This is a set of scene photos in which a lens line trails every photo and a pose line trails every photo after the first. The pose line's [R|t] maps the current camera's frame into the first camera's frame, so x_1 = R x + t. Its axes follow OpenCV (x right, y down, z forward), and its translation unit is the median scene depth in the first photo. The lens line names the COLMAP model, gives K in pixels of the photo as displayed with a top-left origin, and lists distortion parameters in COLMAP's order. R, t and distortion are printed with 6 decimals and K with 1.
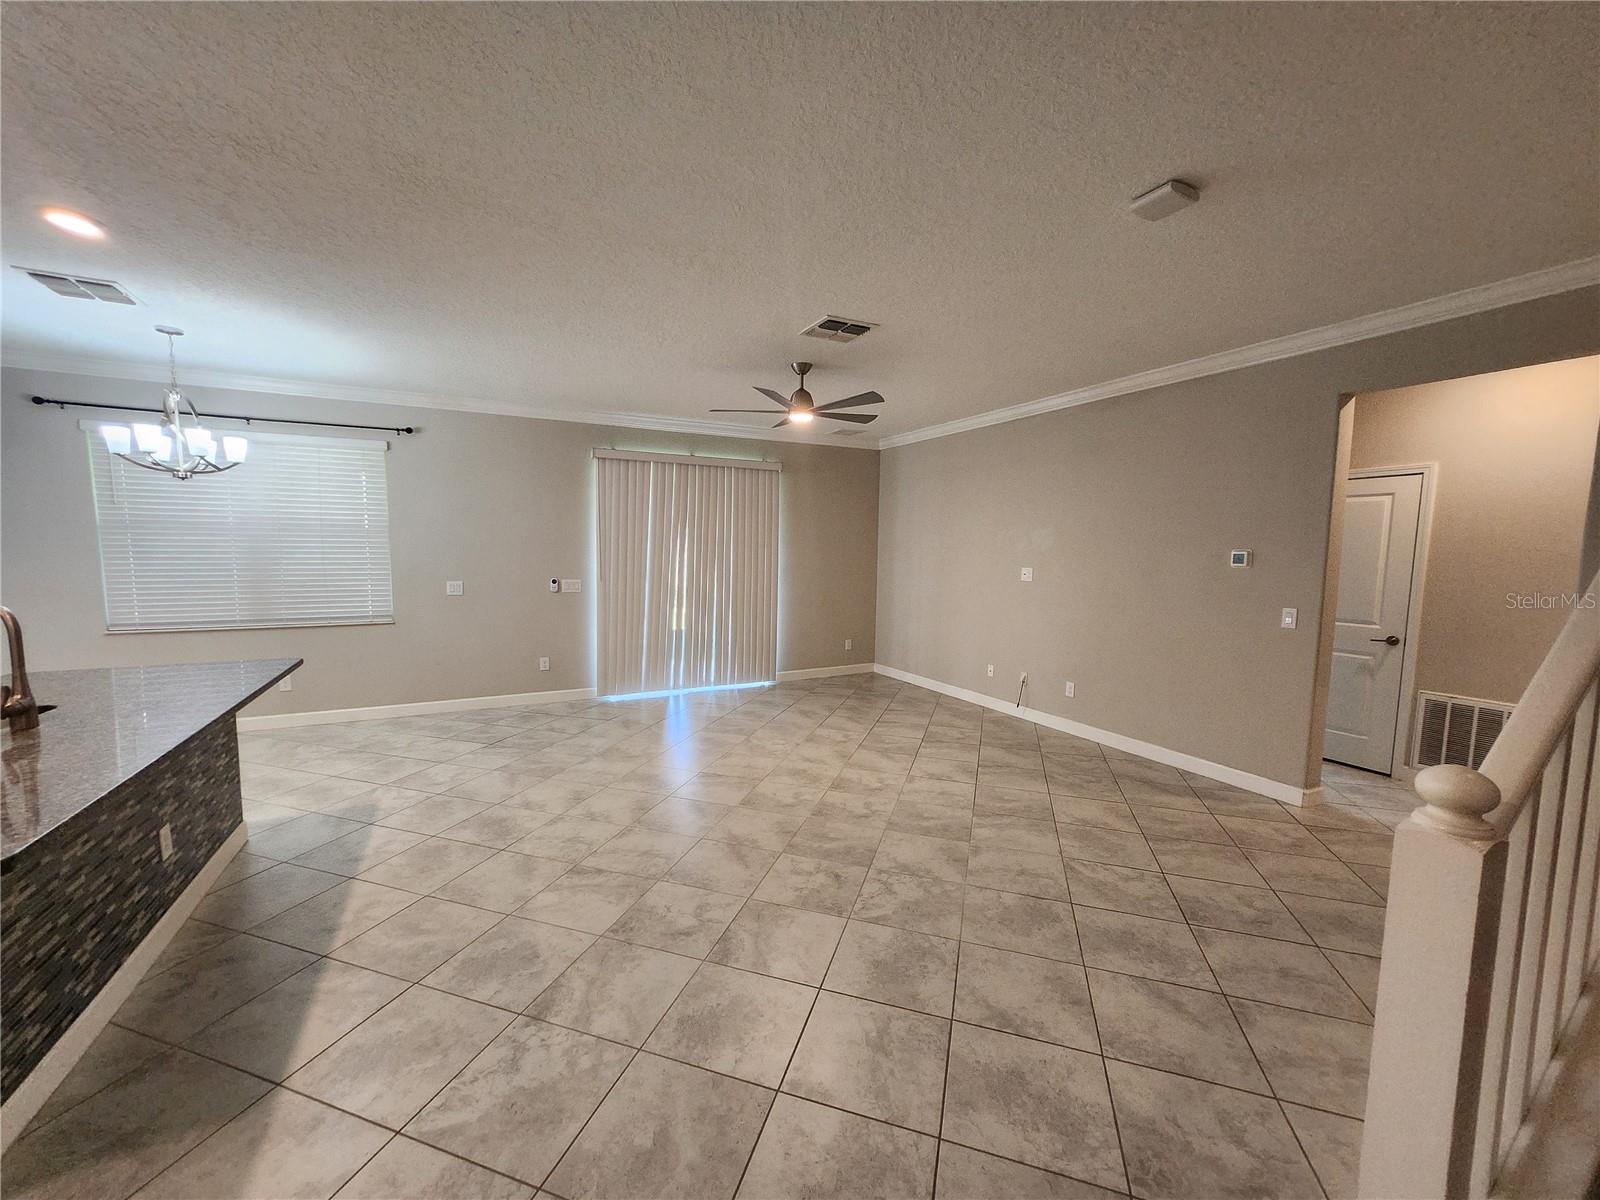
lens RADIAL K [[636.6, 0, 791.9], [0, 636.6, 605.1], [0, 0, 1]] dist [0.000381, 0.000287]
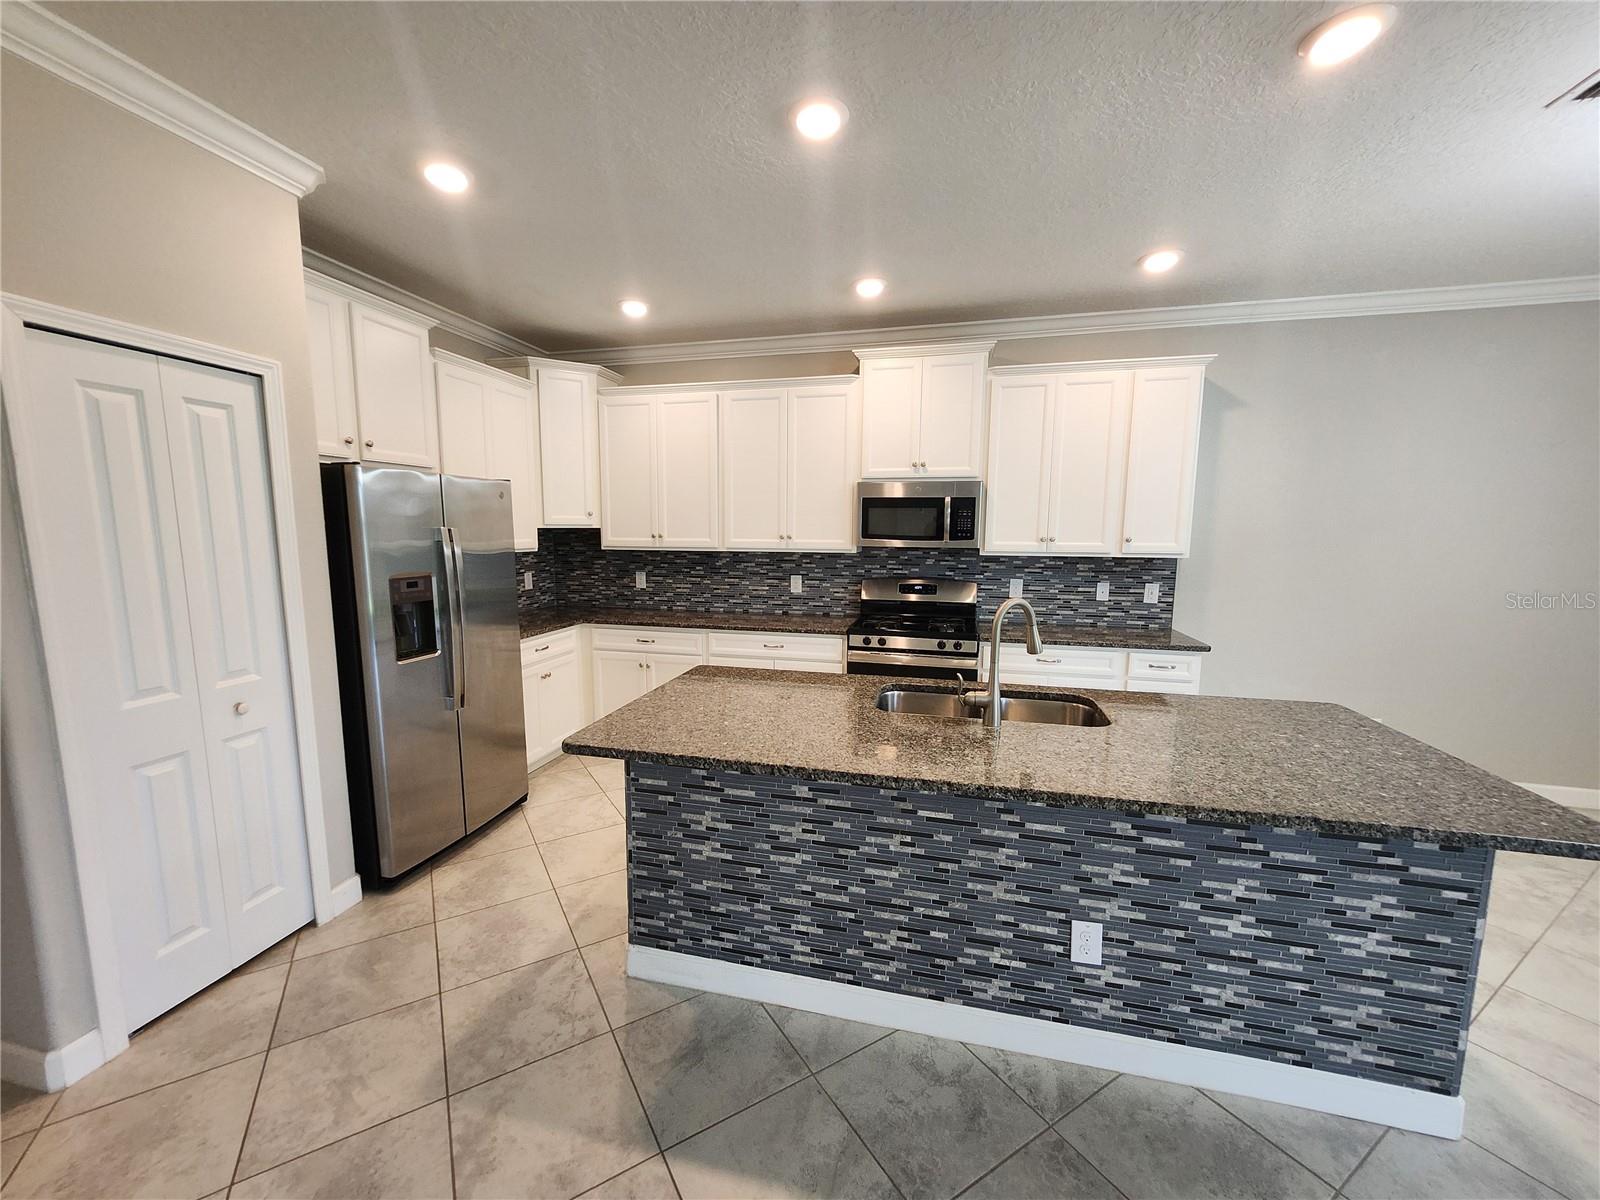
lens RADIAL K [[631.3, 0, 788.3], [0, 631.3, 604.2], [0, 0, 1]] dist [0.000453, -0.000010]
pose [[-0.656205, 0.079518, -0.750381, -0.144396], [-0.080128, 0.981466, 0.174078, -0.066279], [0.750316, 0.174358, -0.637672, 0.679160]]
